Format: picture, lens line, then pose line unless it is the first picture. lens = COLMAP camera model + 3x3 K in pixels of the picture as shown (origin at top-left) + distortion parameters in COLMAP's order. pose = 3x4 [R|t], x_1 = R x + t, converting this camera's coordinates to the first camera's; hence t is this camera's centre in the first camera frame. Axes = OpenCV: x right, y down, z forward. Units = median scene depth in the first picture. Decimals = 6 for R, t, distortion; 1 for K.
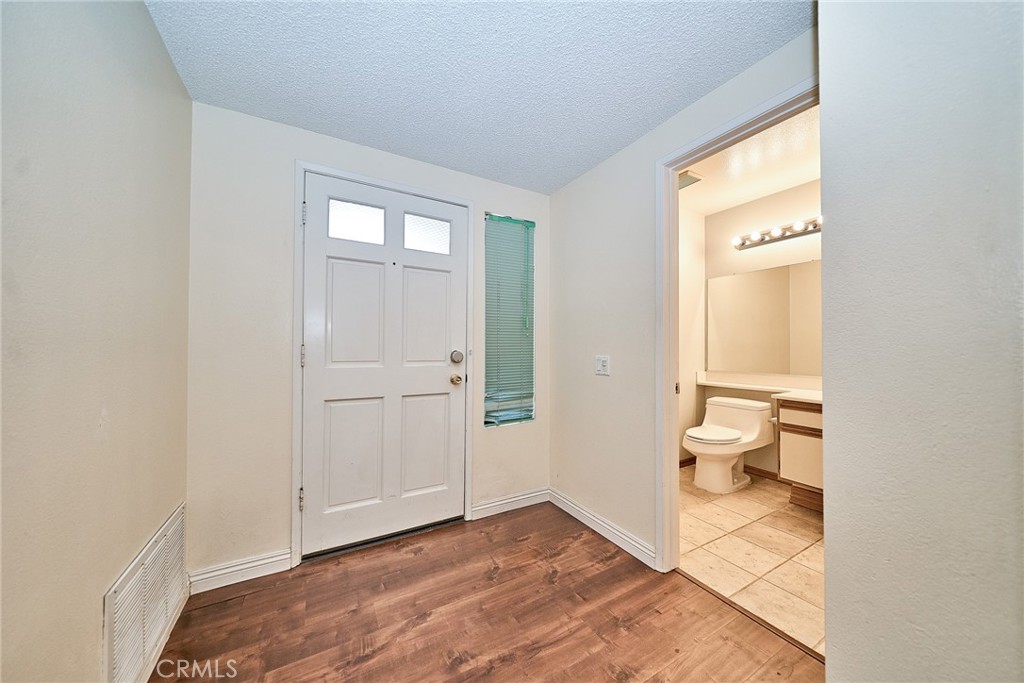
lens RADIAL K [[370.2, 0, 512.0], [0, 370.2, 341.5], [0, 0, 1]] dist [-0.001660, -0.000086]
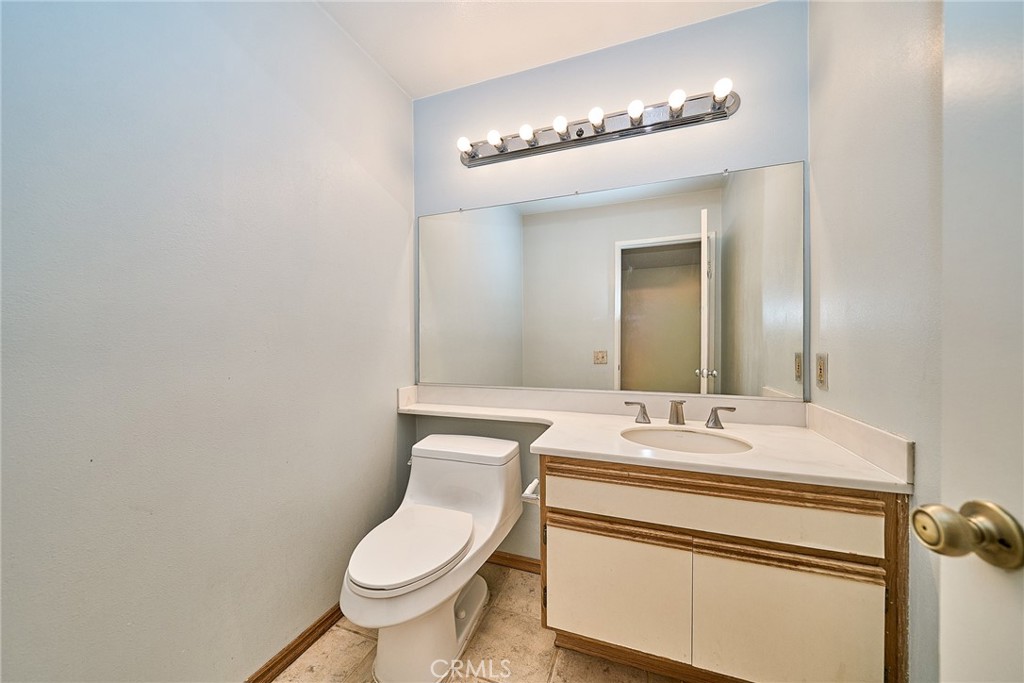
lens RADIAL K [[370.2, 0, 512.0], [0, 370.2, 341.5], [0, 0, 1]] dist [-0.001660, -0.000086]
pose [[0.786745, -0.011850, 0.617165, 0.324927], [0.000914, 0.999837, 0.018033, 0.007088], [-0.617278, -0.013623, 0.786627, 0.526558]]
